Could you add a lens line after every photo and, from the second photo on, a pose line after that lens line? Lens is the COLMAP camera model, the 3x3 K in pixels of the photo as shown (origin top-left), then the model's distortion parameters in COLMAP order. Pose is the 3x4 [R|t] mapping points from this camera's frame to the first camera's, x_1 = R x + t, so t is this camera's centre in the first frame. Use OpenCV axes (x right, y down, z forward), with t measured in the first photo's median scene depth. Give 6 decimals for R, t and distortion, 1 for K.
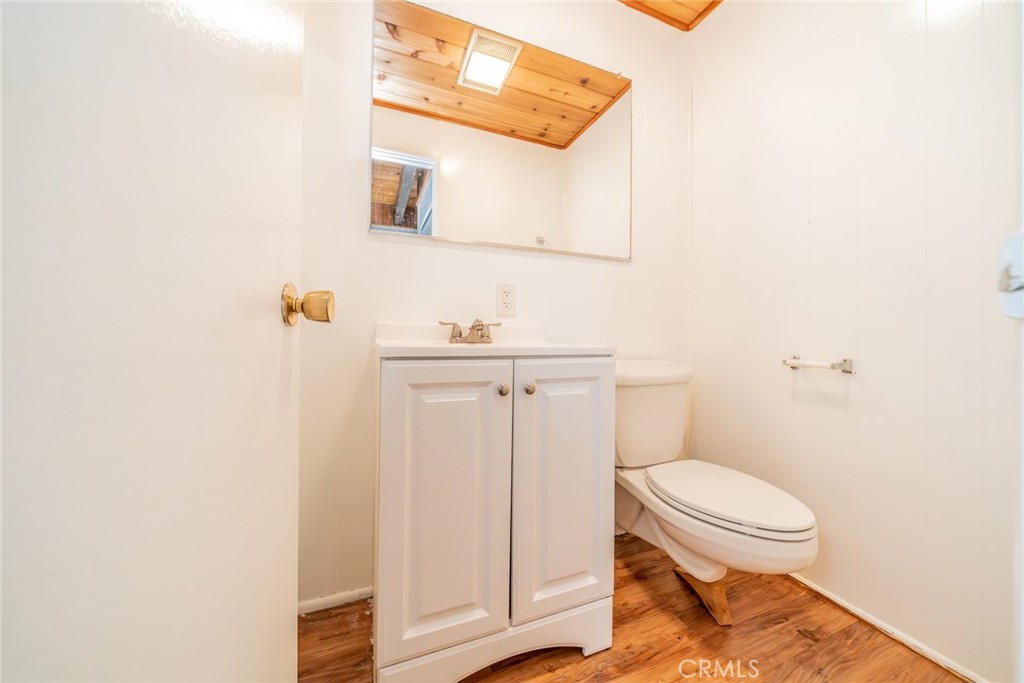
lens RADIAL K [[346.3, 0, 523.0], [0, 346.3, 338.5], [0, 0, 1]] dist [0.000085, -0.000008]
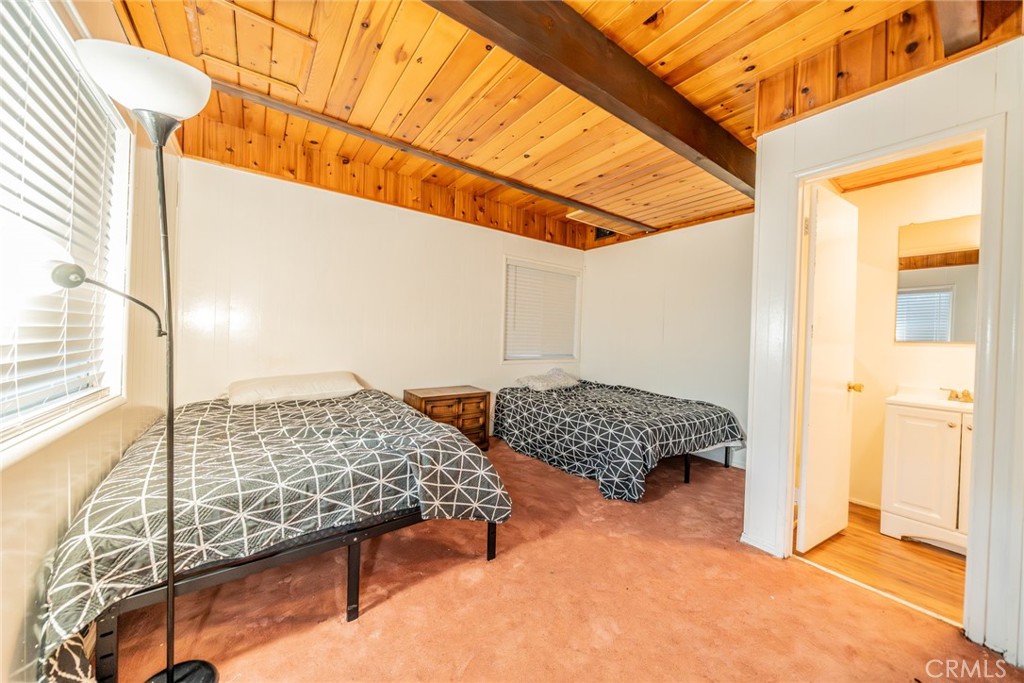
lens RADIAL K [[361.2, 0, 504.2], [0, 361.2, 340.4], [0, 0, 1]] dist [-0.001119, -0.000098]
pose [[0.223460, 0.000382, -0.974713, 1.629838], [-0.034629, 0.999372, -0.007547, -0.300236], [0.974098, 0.035440, 0.223333, -2.505035]]
